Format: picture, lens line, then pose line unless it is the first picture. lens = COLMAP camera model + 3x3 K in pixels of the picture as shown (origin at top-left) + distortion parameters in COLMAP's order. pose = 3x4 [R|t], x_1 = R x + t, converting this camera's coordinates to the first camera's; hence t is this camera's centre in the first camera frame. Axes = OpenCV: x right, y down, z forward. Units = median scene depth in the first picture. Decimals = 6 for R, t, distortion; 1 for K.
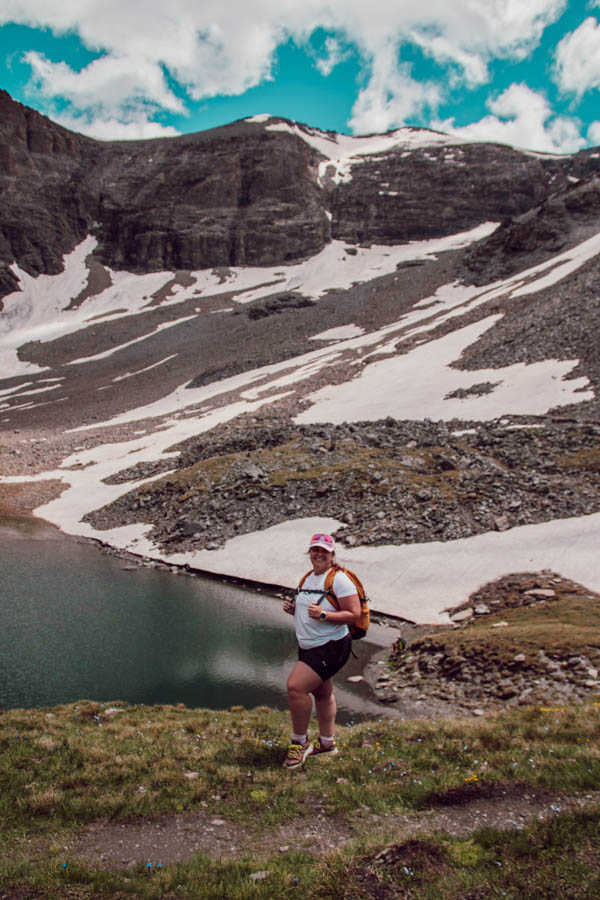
lens RADIAL K [[703.1, 0, 301.0], [0, 703.1, 449.9], [0, 0, 1]] dist [-0.114739, 0.000477]
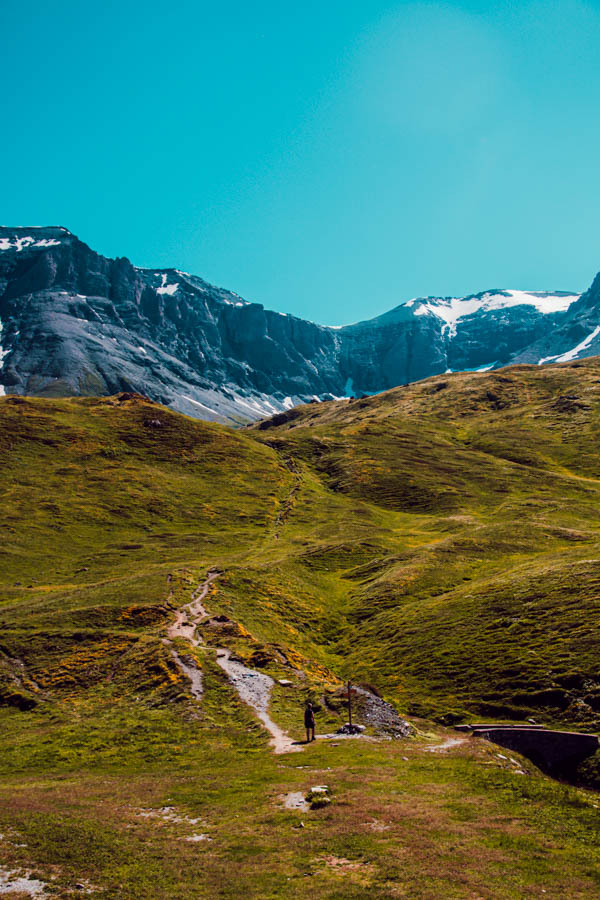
lens RADIAL K [[1015.1, 0, 300.4], [0, 1015.1, 450.9], [0, 0, 1]] dist [0.010225, 0.000000]
pose [[0.980967, -0.102705, -0.164790, 0.095865], [0.078439, 0.985939, -0.147554, 0.471830], [0.177627, 0.131819, 0.975229, -2.551793]]
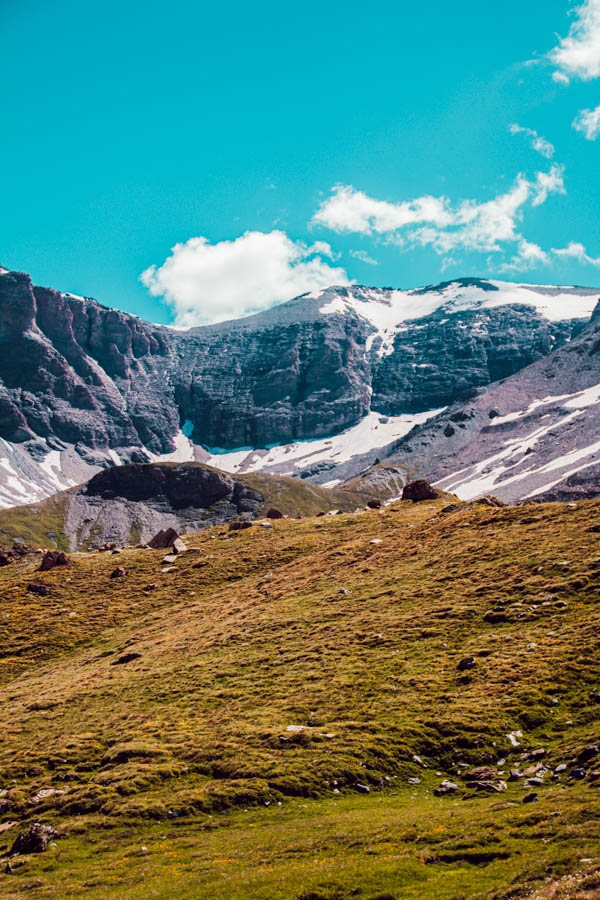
lens RADIAL K [[1369.4, 0, 300.8], [0, 1369.4, 449.4], [0, 0, 1]] dist [0.093027, 0.000000]
pose [[0.991565, -0.064009, -0.112703, 0.205422], [0.041220, 0.980134, -0.194006, 0.266317], [0.122882, 0.187724, 0.974505, -1.539994]]
